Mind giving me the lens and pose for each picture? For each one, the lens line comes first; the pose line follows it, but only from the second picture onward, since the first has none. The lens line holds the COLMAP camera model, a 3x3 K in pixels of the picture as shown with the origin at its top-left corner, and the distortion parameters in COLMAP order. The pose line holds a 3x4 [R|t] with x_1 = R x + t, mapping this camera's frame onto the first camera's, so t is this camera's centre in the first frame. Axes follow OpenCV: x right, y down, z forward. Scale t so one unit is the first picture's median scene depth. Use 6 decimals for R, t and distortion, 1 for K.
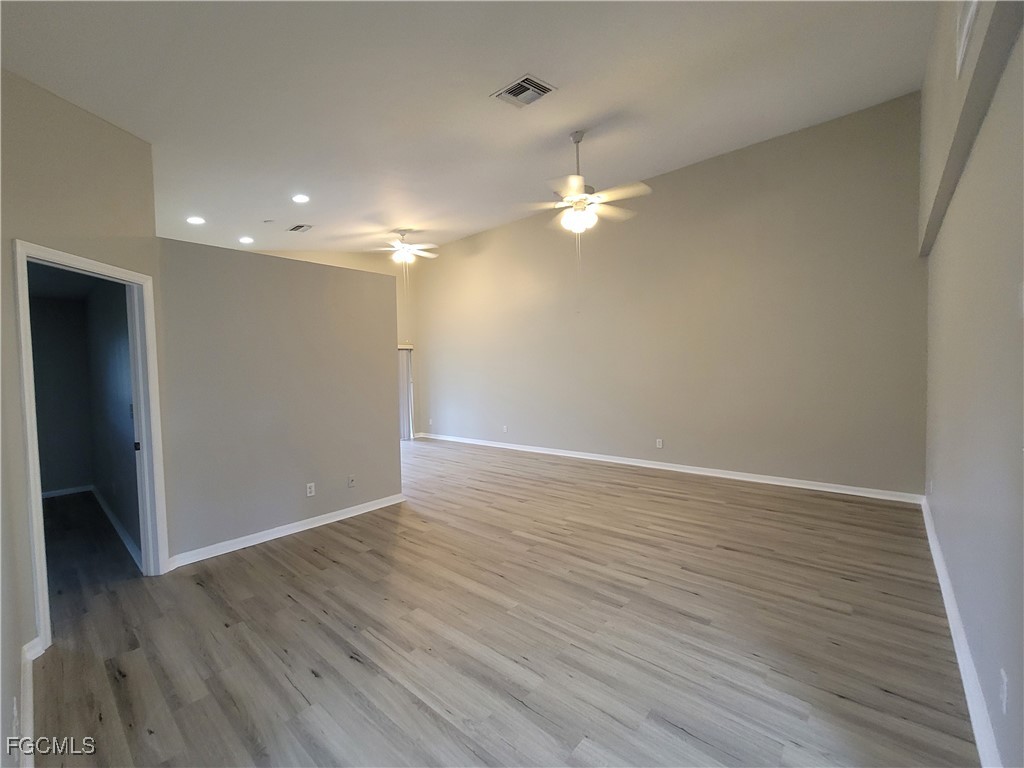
lens RADIAL K [[422.5, 0, 509.6], [0, 422.5, 386.2], [0, 0, 1]] dist [-0.009001, 0.003201]
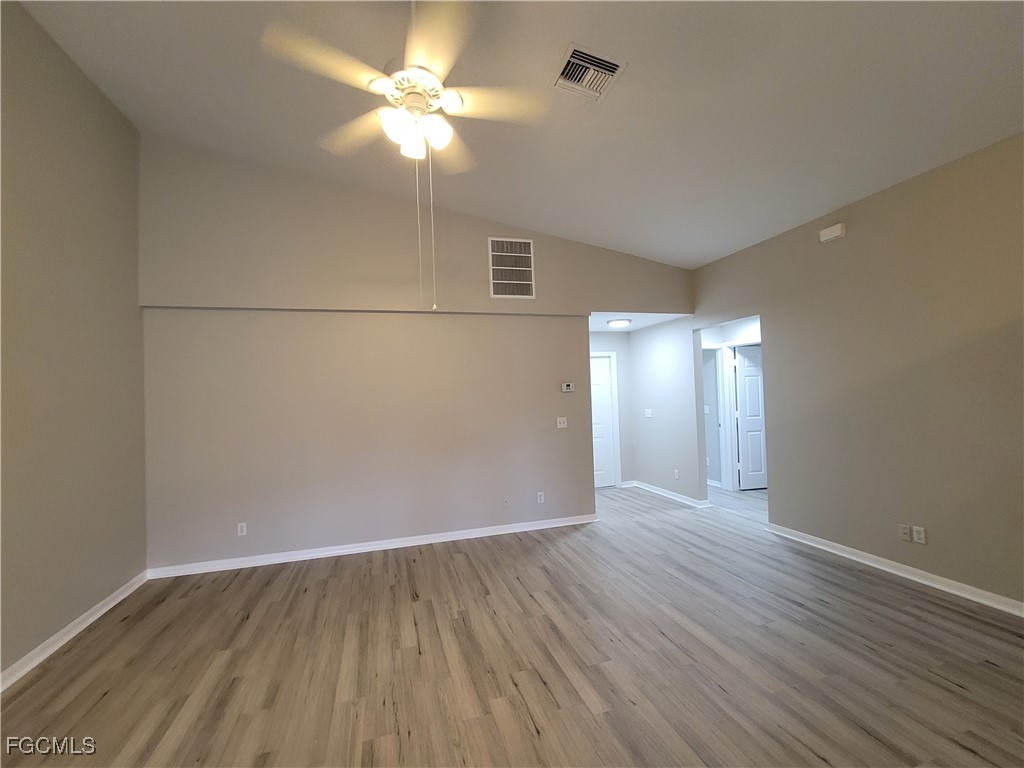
lens RADIAL K [[422.5, 0, 509.6], [0, 422.5, 386.2], [0, 0, 1]] dist [-0.009001, 0.003201]
pose [[-0.838066, 0.068016, 0.541312, -0.261079], [0.079944, 0.996798, -0.001478, -0.097101], [-0.539679, 0.042036, -0.840820, 1.866301]]
